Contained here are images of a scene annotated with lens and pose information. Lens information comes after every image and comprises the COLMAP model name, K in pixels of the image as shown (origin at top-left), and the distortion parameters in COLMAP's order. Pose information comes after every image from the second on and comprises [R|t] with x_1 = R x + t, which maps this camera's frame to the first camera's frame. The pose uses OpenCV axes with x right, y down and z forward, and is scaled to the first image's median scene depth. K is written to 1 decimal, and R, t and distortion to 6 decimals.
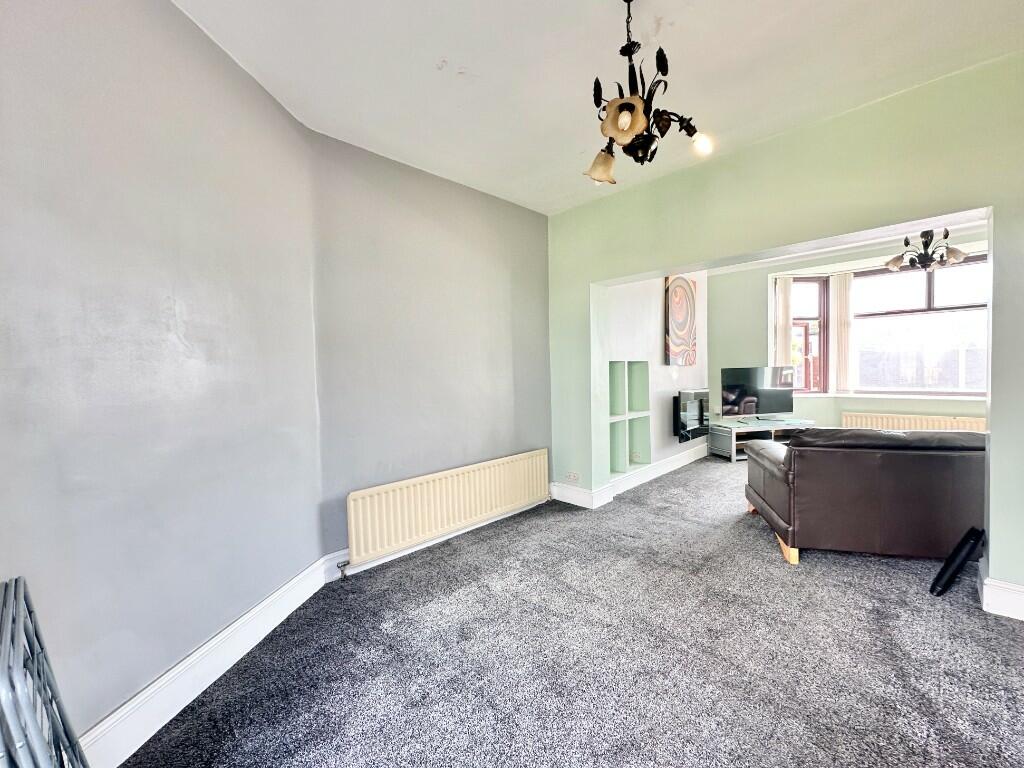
lens RADIAL K [[419.0, 0, 509.9], [0, 419.0, 384.9], [0, 0, 1]] dist [-0.002719, 0.000695]
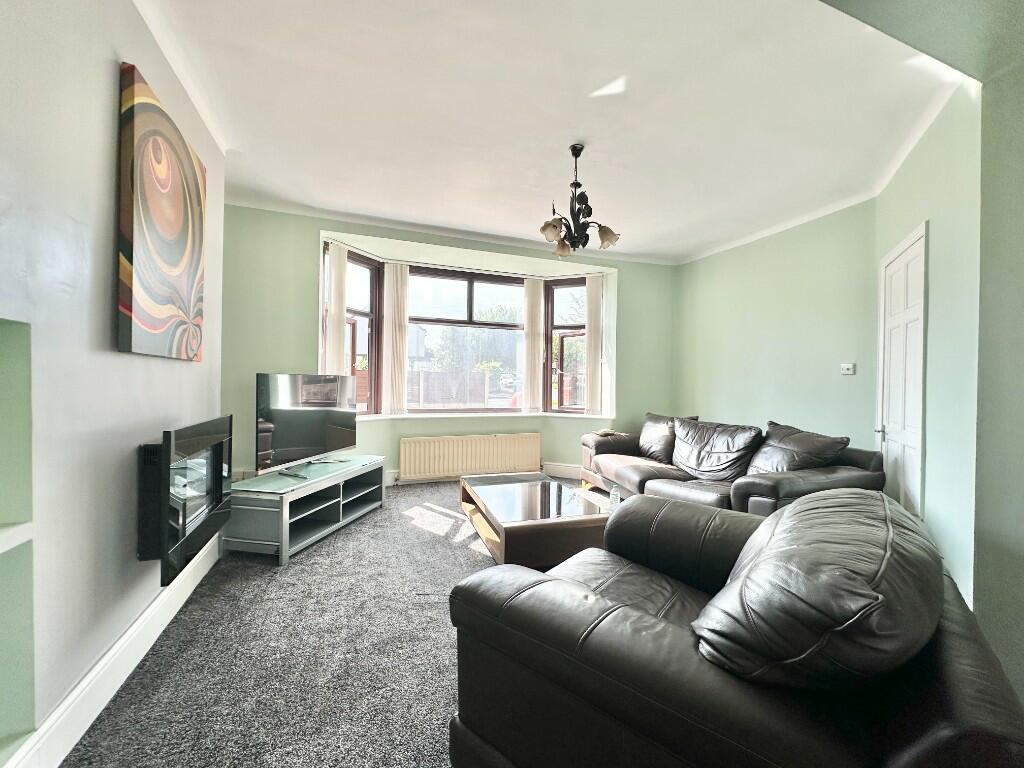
lens RADIAL K [[419.0, 0, 514.5], [0, 419.0, 383.0], [0, 0, 1]] dist [-0.002719, 0.000695]
pose [[0.411575, 0.029983, 0.910883, 0.198108], [0.009849, 0.999254, -0.037342, -0.006624], [-0.911323, 0.024340, 0.410972, 0.565198]]
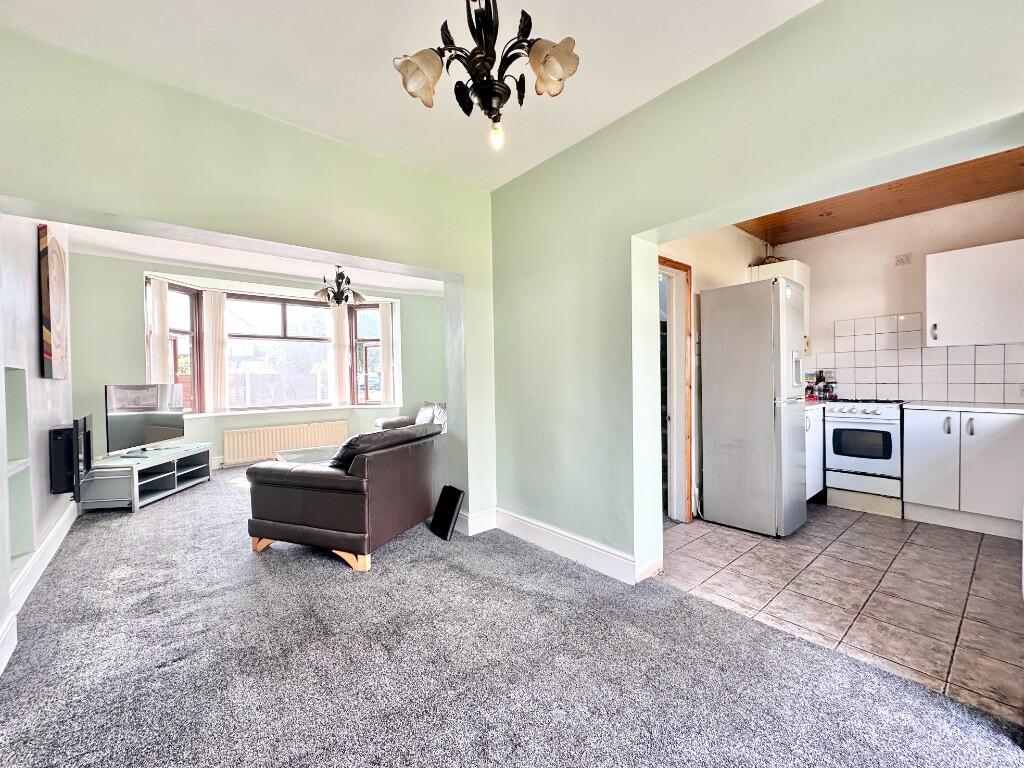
lens RADIAL K [[419.0, 0, 511.6], [0, 419.0, 381.5], [0, 0, 1]] dist [-0.002719, 0.000695]
pose [[0.088068, 0.014384, 0.996011, -0.151584], [0.054691, 0.998318, -0.019253, 0.006170], [-0.994612, 0.056169, 0.087133, 0.271851]]
